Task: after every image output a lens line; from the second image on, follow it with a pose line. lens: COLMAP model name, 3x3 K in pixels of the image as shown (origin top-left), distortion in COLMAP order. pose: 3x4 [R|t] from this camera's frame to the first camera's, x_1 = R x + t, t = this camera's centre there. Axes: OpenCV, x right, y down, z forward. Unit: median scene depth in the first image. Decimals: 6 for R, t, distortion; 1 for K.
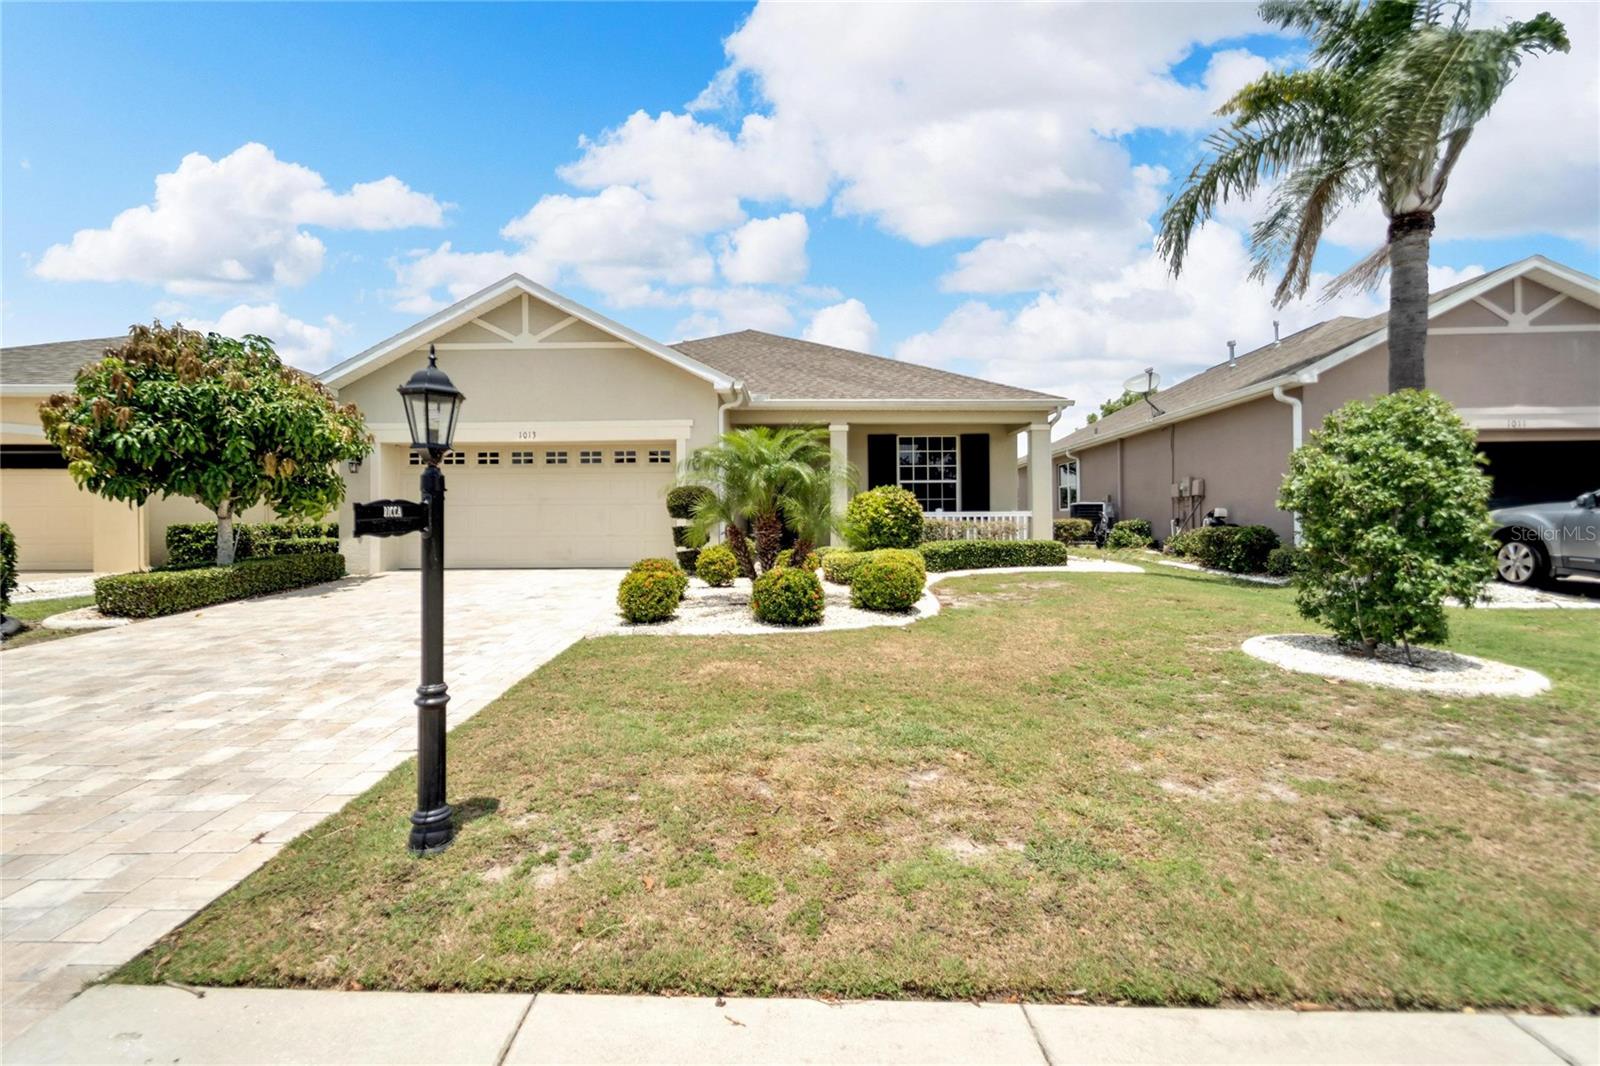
lens RADIAL K [[669.5, 0, 795.5], [0, 669.5, 493.9], [0, 0, 1]] dist [-0.000182, -0.000204]
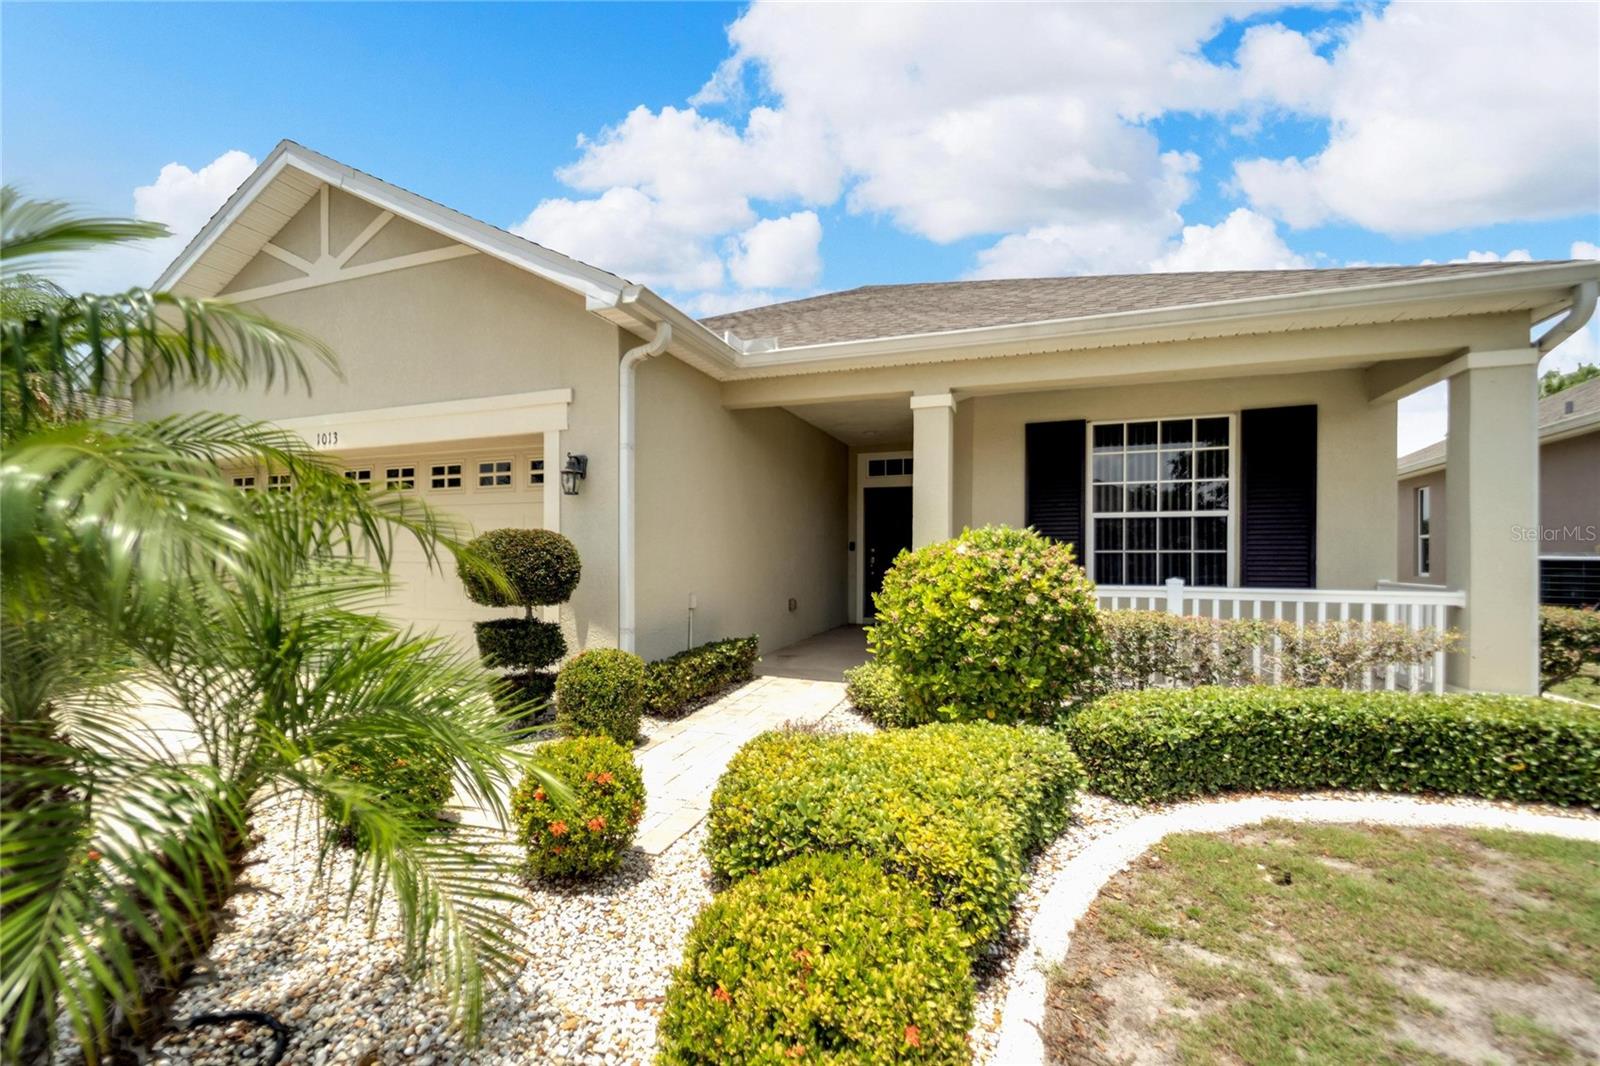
lens RADIAL K [[676.4, 0, 785.4], [0, 676.4, 541.7], [0, 0, 1]] dist [0.001706, 0.000122]
pose [[0.936395, 0.003356, -0.350932, 0.166623], [0.002985, 0.999842, 0.017526, -0.011542], [0.350936, -0.017459, 0.936237, 0.644772]]
